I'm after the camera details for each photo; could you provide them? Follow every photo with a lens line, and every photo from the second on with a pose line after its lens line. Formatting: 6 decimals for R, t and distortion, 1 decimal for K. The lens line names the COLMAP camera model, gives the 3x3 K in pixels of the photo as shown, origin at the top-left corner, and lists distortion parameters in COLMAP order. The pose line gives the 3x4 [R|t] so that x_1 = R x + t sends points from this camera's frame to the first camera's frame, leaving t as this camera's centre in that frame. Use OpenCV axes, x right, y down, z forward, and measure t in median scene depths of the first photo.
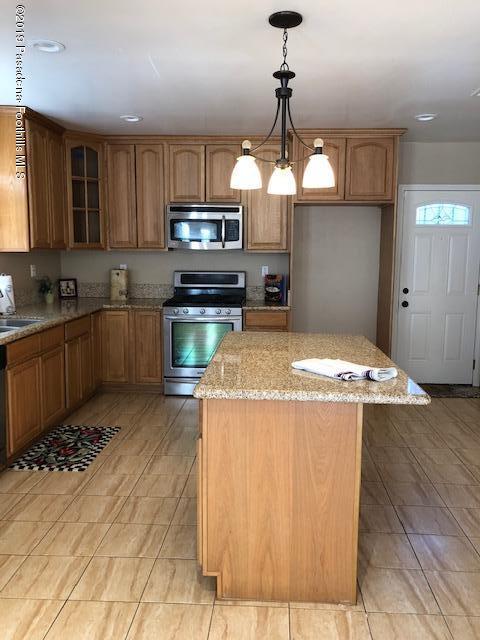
lens RADIAL K [[527.2, 0, 241.8], [0, 527.2, 318.9], [0, 0, 1]] dist [0.026400, -0.020843]
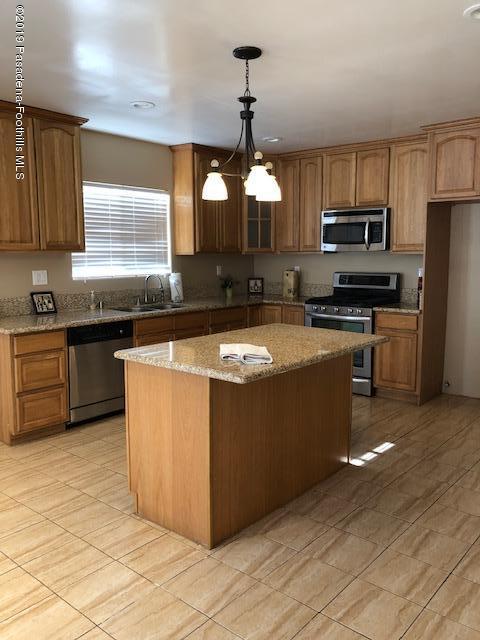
lens RADIAL K [[527.2, 0, 243.7], [0, 527.2, 319.6], [0, 0, 1]] dist [0.026400, -0.020843]
pose [[0.798567, 0.065735, -0.598305, 0.402445], [-0.071288, 0.997351, 0.014429, 0.003118], [0.597669, 0.031130, 0.801138, 0.037530]]
